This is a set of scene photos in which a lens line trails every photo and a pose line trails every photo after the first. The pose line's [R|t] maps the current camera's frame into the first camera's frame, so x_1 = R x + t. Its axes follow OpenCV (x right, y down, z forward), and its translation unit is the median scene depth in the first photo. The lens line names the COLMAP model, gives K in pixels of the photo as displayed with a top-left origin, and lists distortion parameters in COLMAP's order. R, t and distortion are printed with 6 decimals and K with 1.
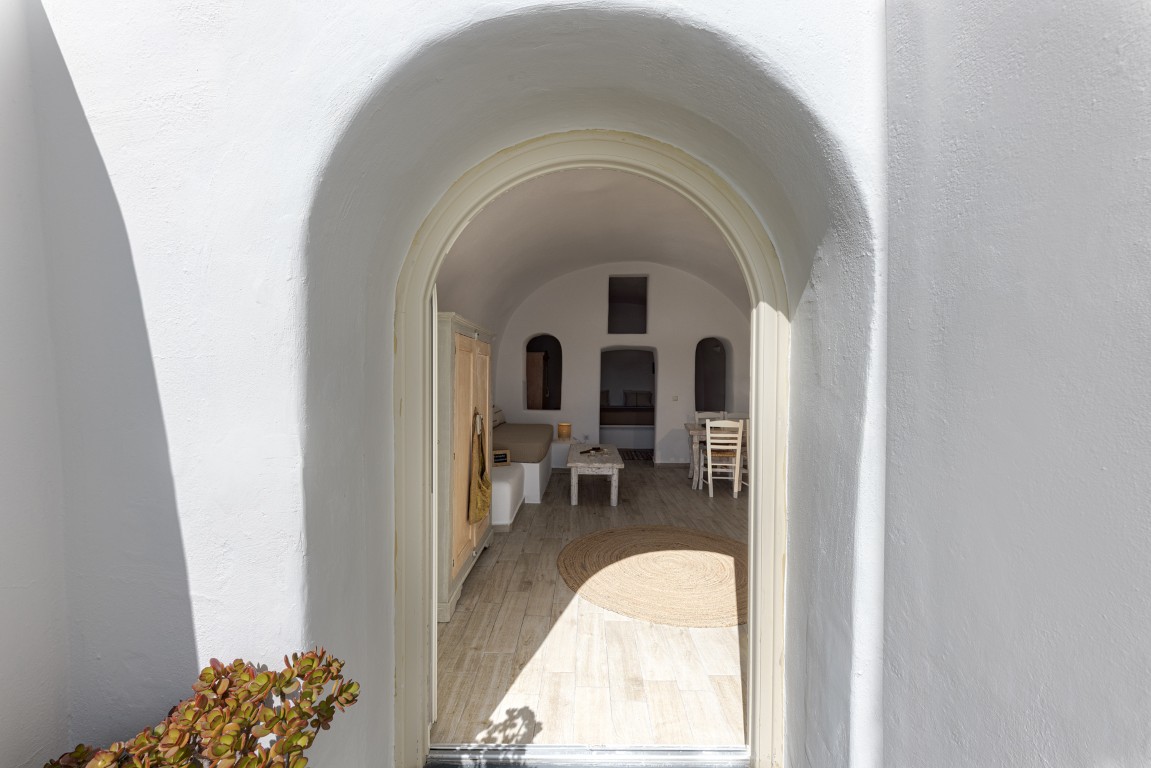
lens RADIAL K [[461.2, 0, 575.6], [0, 461.2, 380.3], [0, 0, 1]] dist [0.000635, 0.000003]
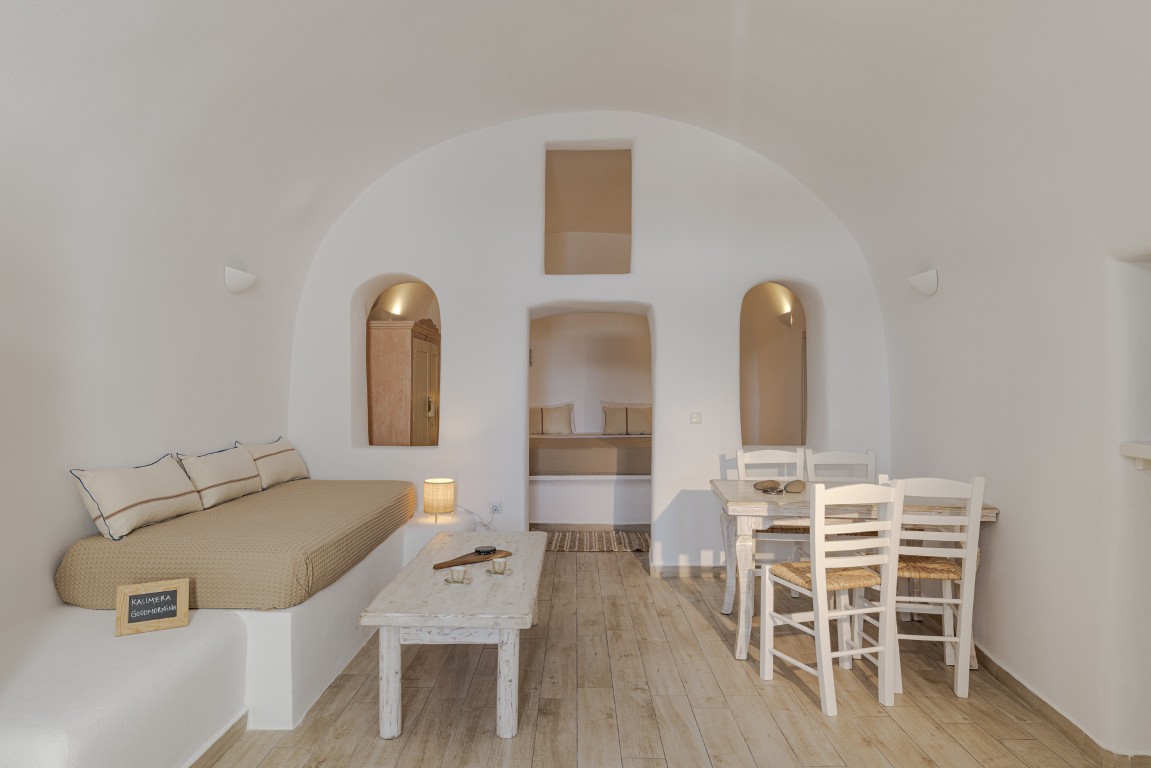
lens RADIAL K [[697.8, 0, 574.9], [0, 697.8, 384.3], [0, 0, 1]] dist [0.004909, -0.009321]
pose [[0.999736, -0.007551, 0.021682, 0.121834], [0.007764, 0.999922, -0.009764, 0.016671], [-0.021607, 0.009929, 0.999717, 0.467027]]
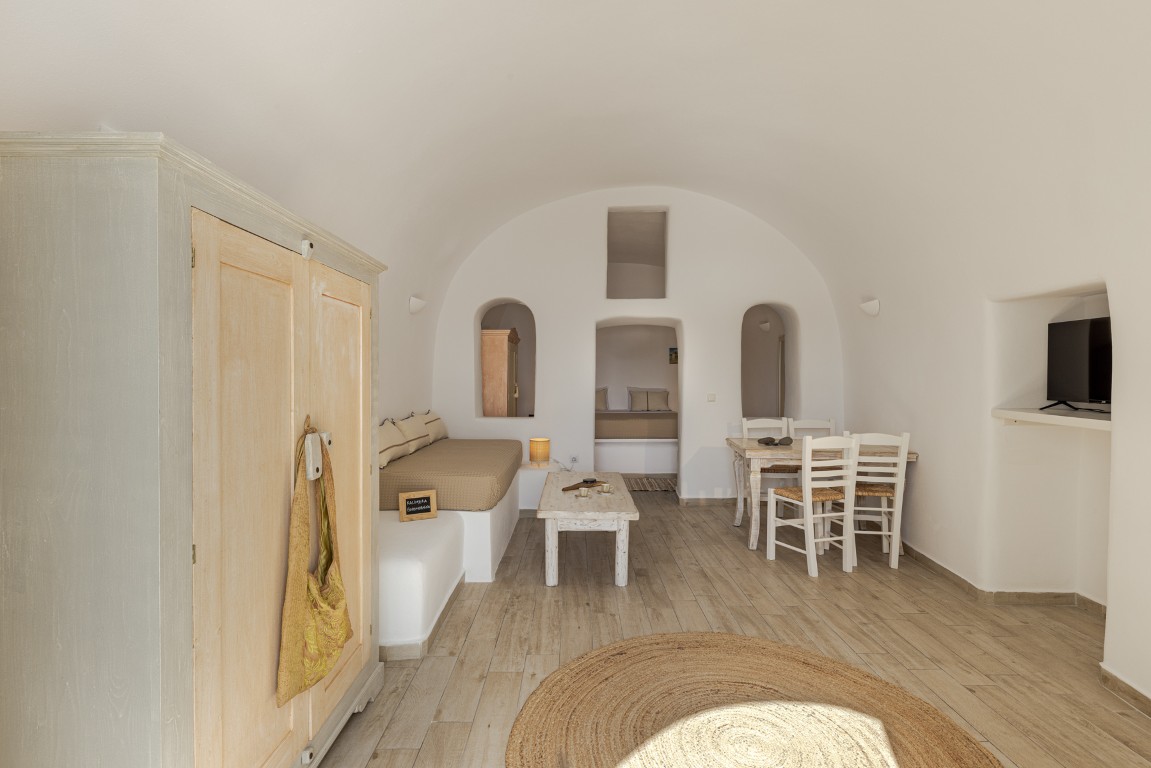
lens RADIAL K [[562.4, 0, 575.6], [0, 562.4, 387.4], [0, 0, 1]] dist [-0.002581, 0.001282]
pose [[0.999760, -0.007258, 0.020669, 0.013650], [0.006981, 0.999885, 0.013447, 0.017272], [-0.020764, -0.013299, 0.999696, 0.301462]]
